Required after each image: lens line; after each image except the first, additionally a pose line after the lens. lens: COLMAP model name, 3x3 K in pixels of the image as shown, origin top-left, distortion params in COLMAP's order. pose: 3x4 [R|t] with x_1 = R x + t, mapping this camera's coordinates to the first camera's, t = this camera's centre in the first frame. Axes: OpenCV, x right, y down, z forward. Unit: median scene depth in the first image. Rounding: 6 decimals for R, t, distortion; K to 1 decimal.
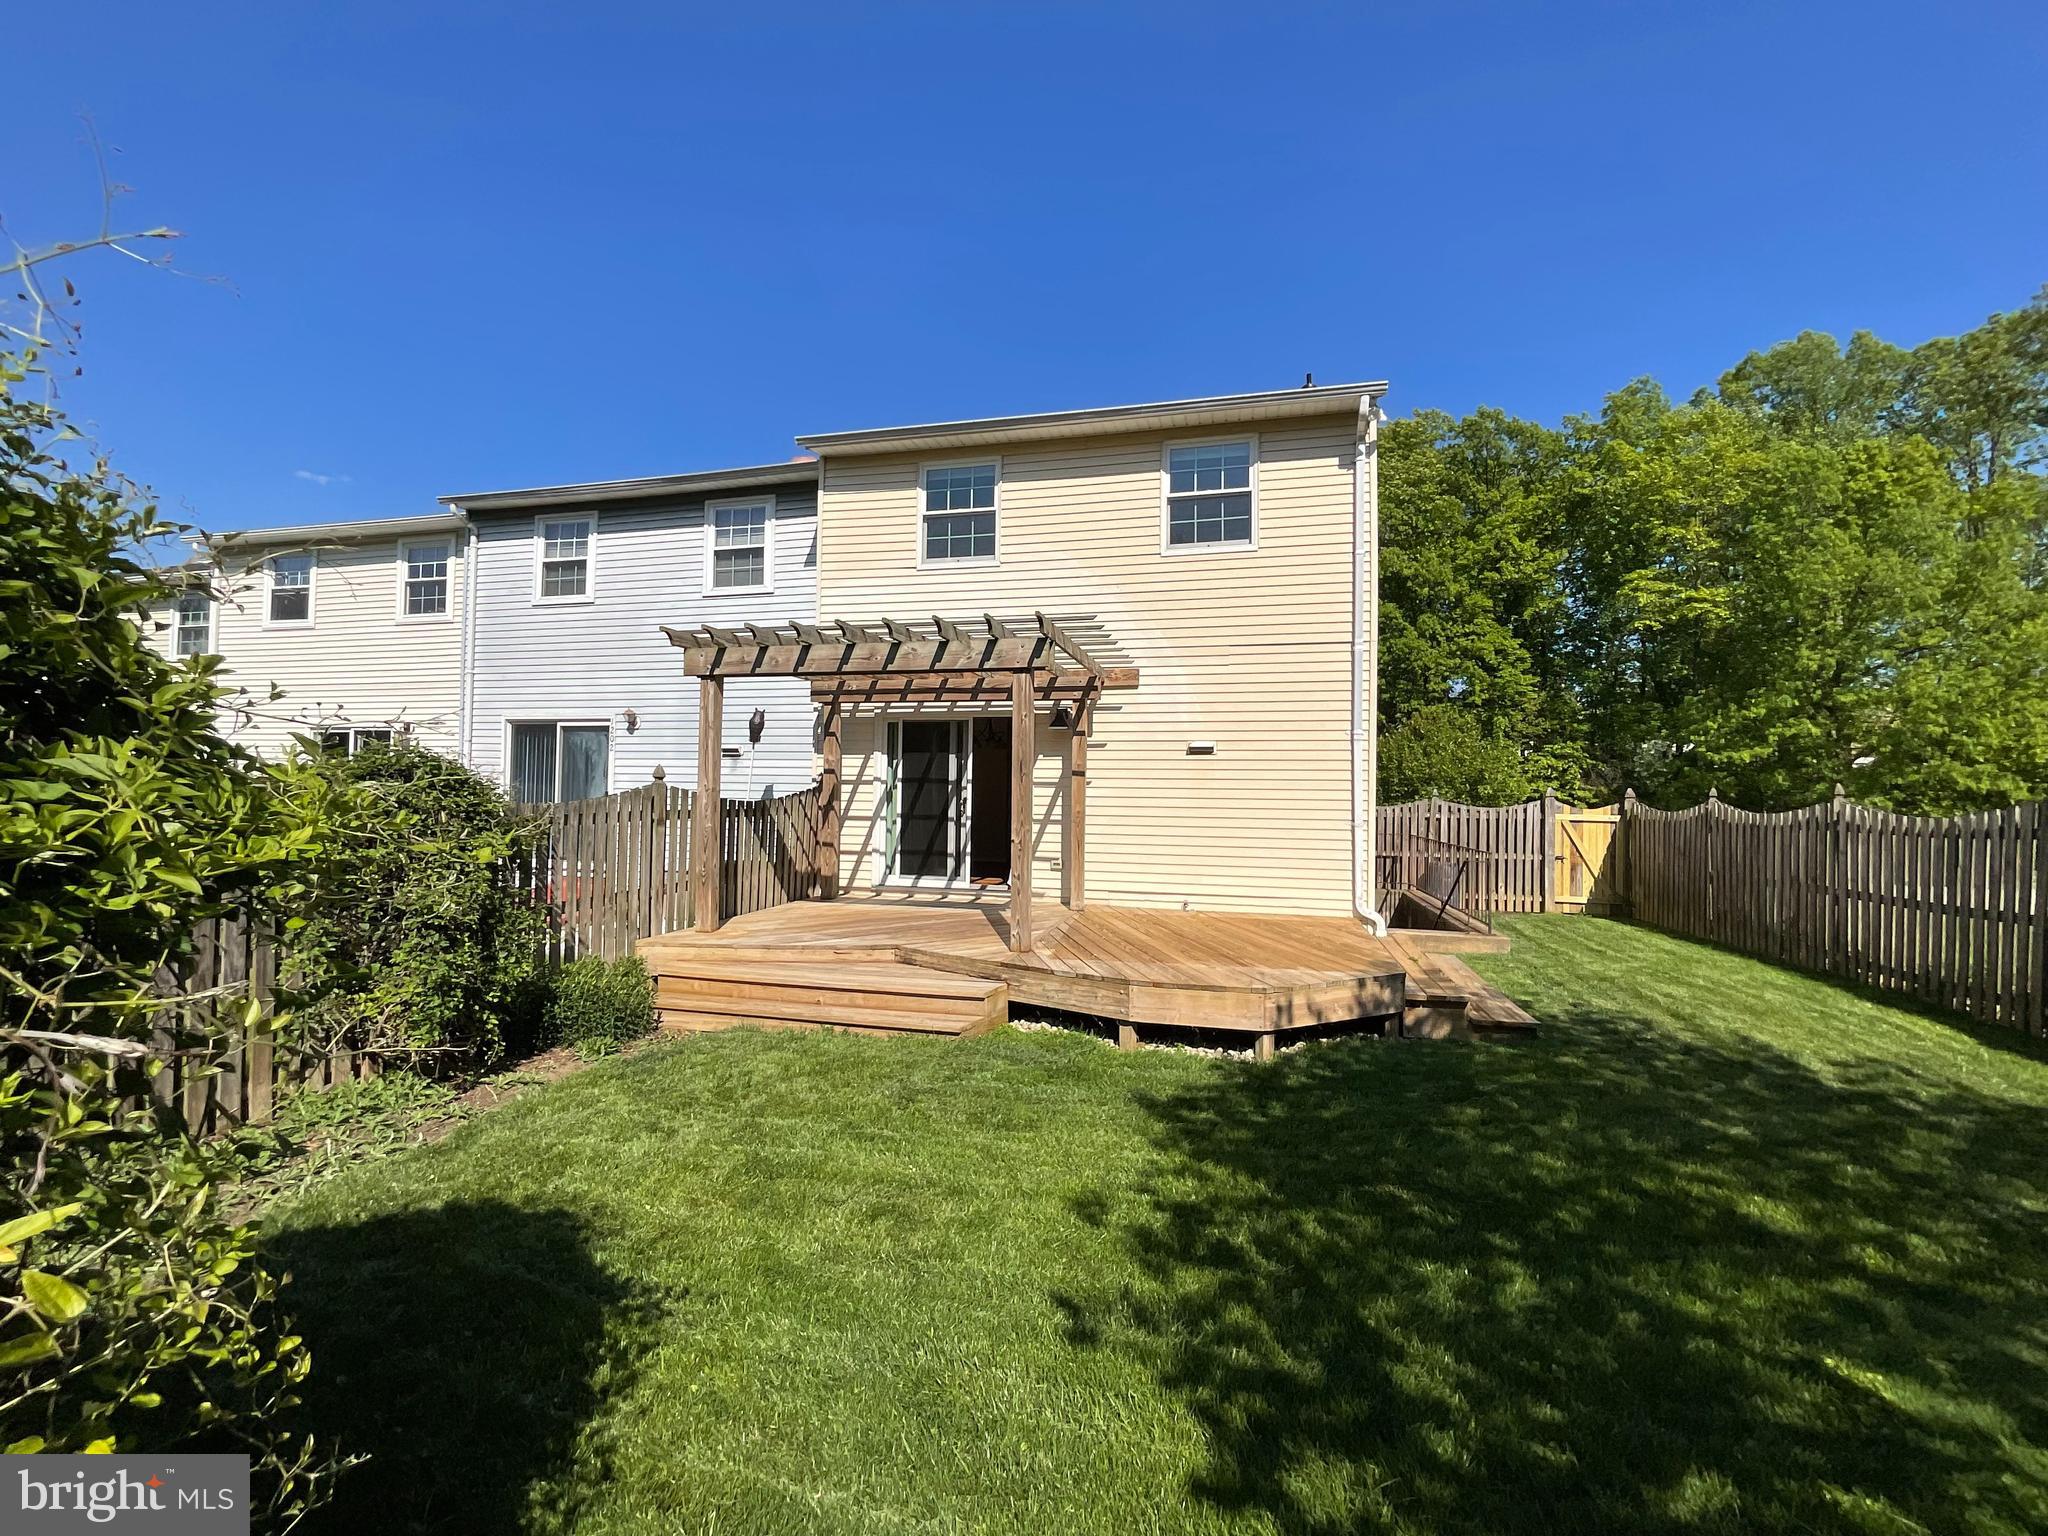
lens RADIAL K [[839.4, 0, 1028.3], [0, 839.4, 774.9], [0, 0, 1]] dist [0.001573, -0.001247]
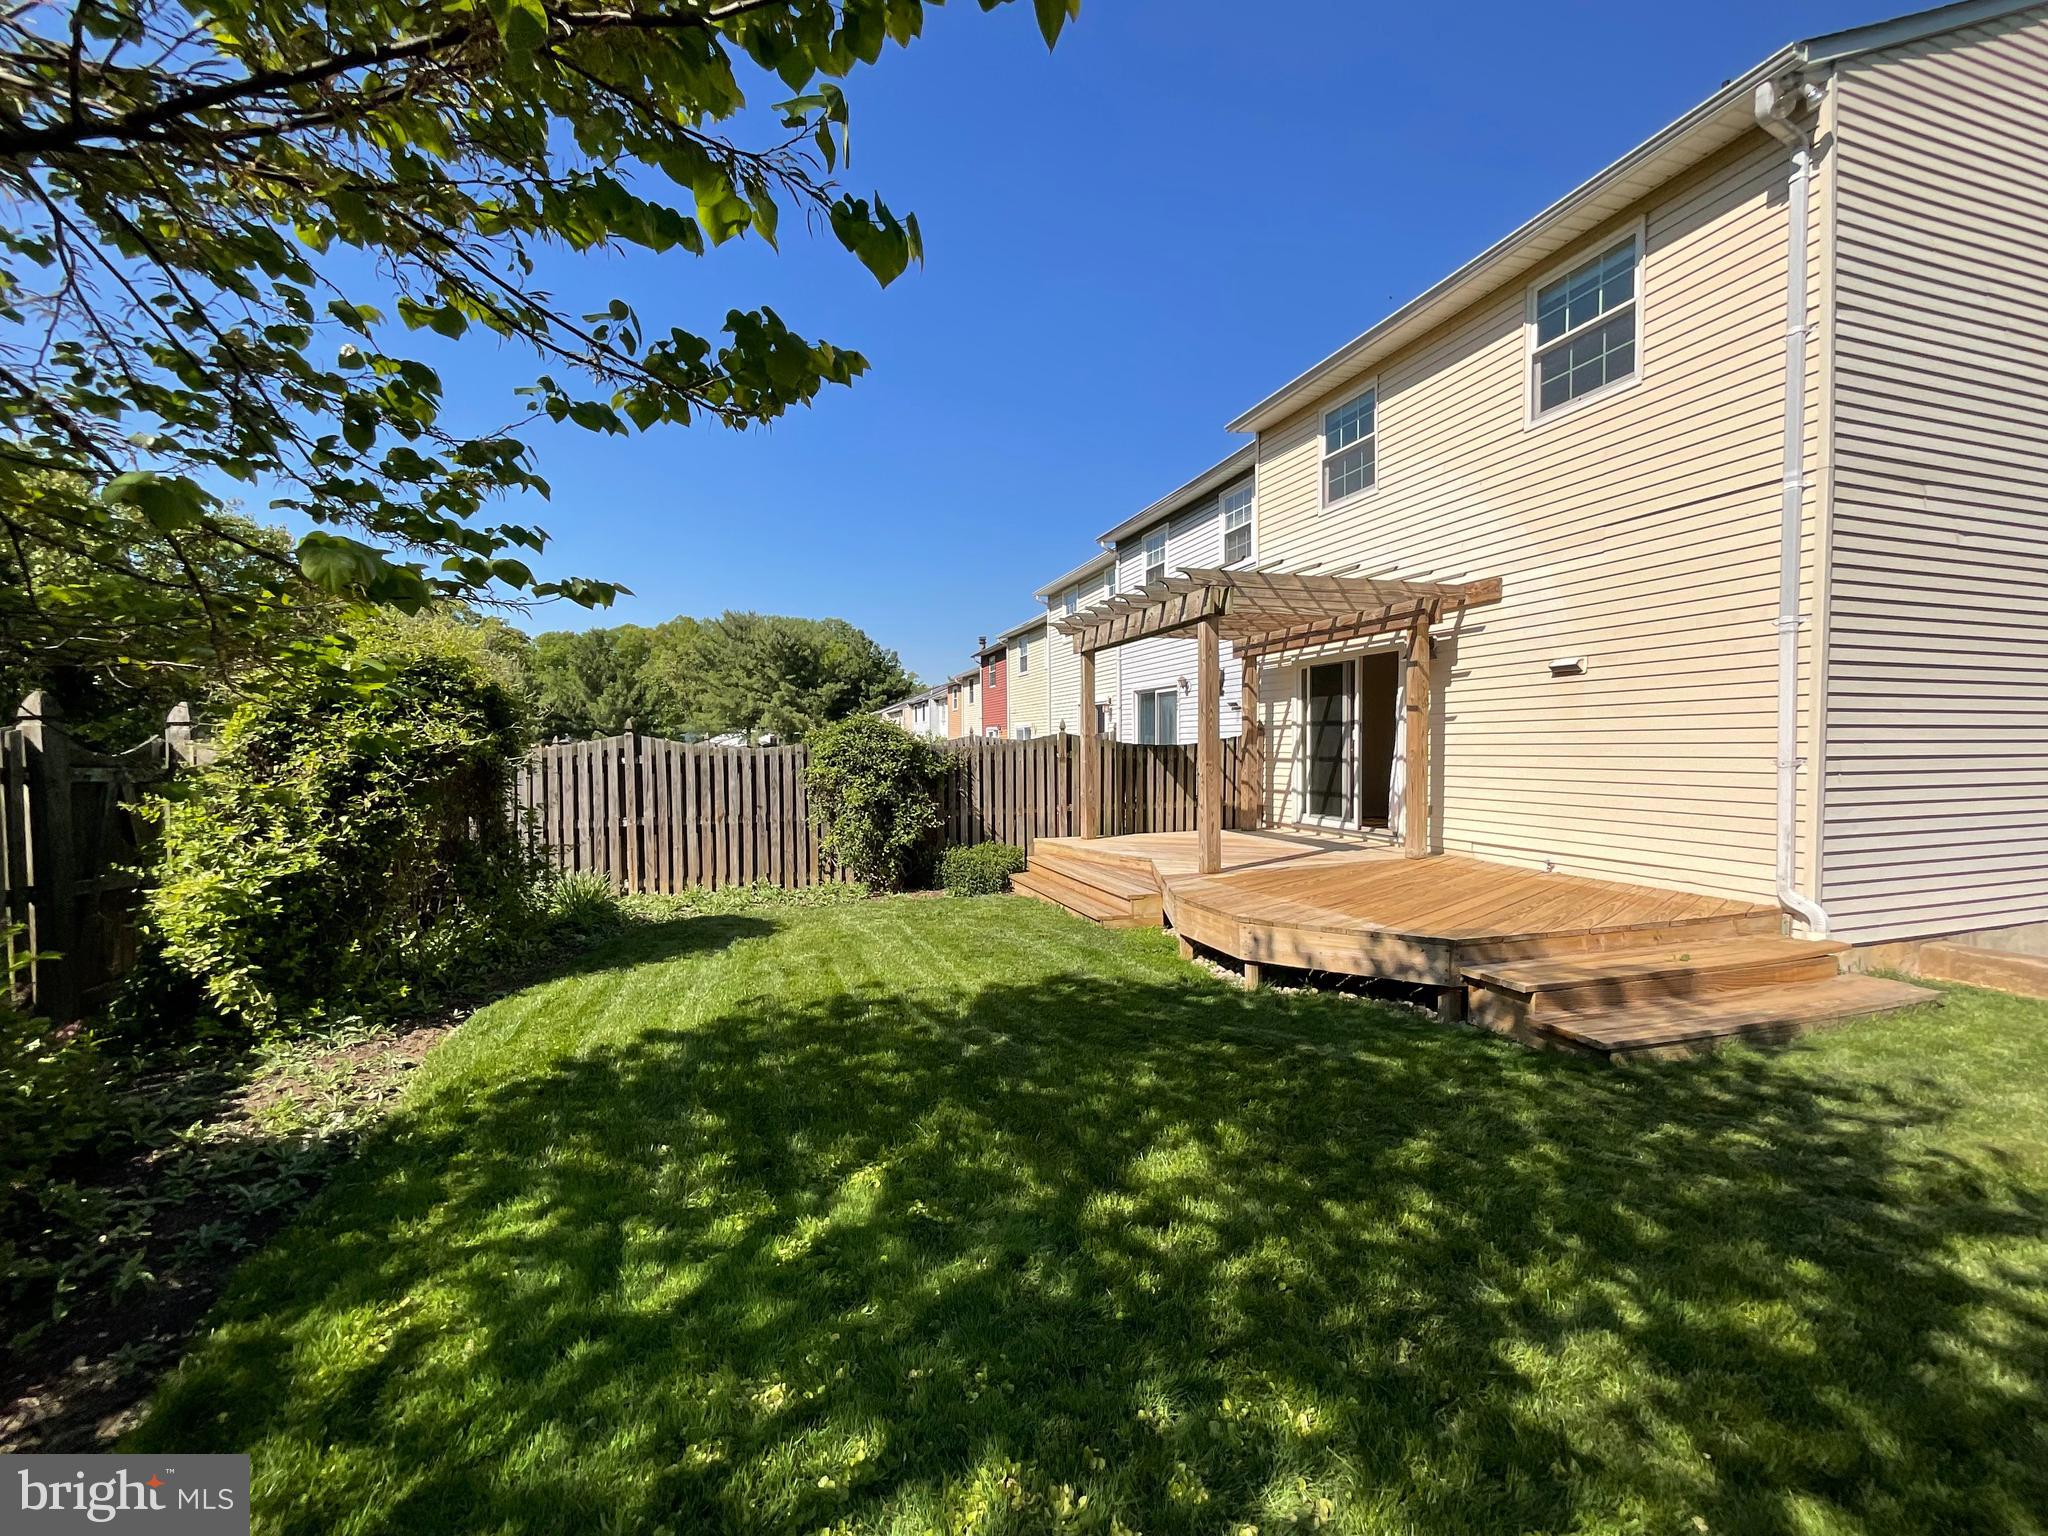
lens RADIAL K [[839.4, 0, 1027.0], [0, 839.4, 773.0], [0, 0, 1]] dist [0.001573, -0.001247]
pose [[0.528971, 0.010414, -0.848576, 0.586427], [0.030268, 0.999057, 0.031128, 0.026183], [0.848100, -0.042150, 0.528157, 0.155723]]
